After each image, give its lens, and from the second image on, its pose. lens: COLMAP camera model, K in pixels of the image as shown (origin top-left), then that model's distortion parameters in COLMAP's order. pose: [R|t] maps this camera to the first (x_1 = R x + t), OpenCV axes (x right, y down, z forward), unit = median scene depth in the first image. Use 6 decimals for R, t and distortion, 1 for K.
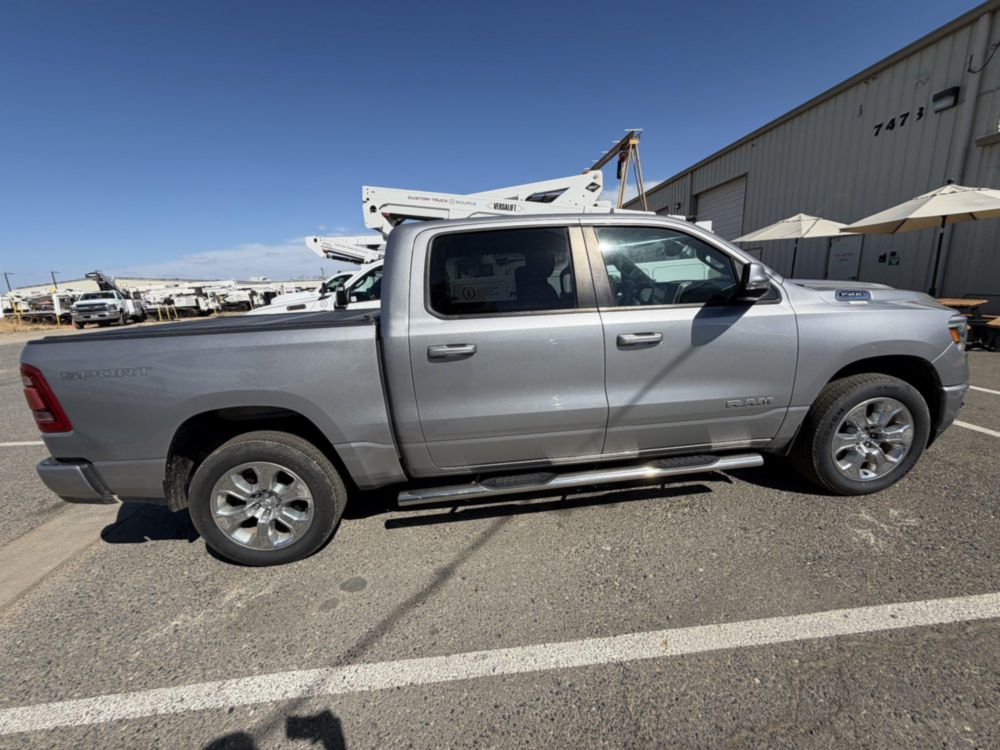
lens RADIAL K [[401.5, 0, 498.2], [0, 401.5, 370.7], [0, 0, 1]] dist [-0.000109, -0.000296]
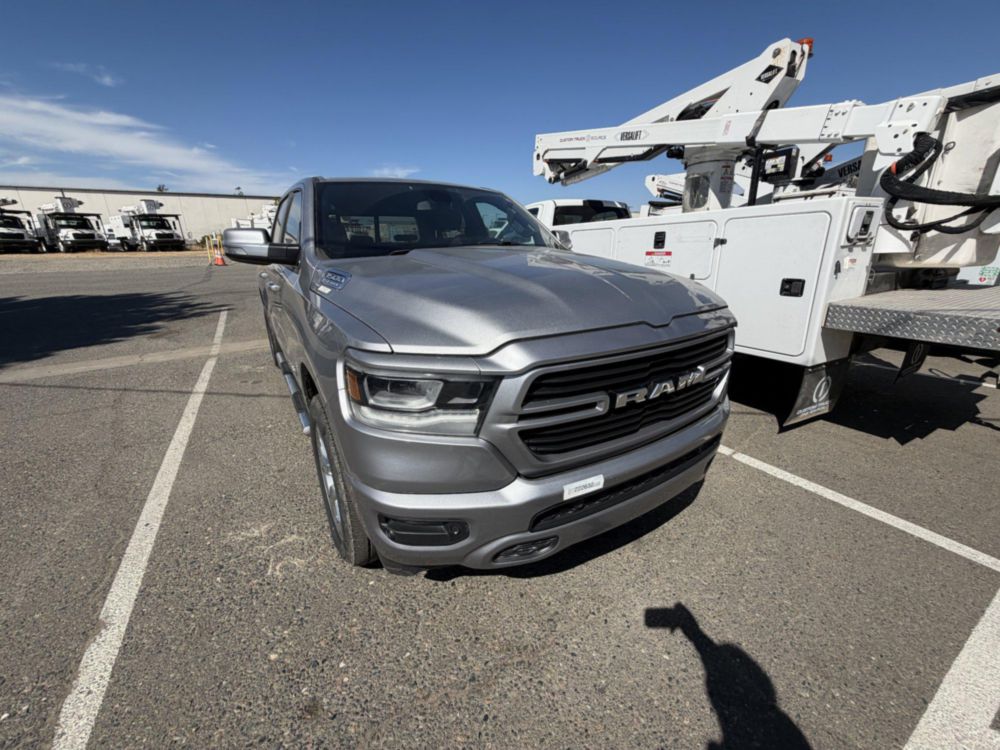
lens RADIAL K [[401.5, 0, 494.1], [0, 401.5, 369.1], [0, 0, 1]] dist [-0.000109, -0.000296]
pose [[0.454369, 0.327801, -0.828309, 0.716279], [-0.204928, 0.943359, 0.260918, -0.122107], [0.866922, 0.051190, 0.495808, 0.391523]]
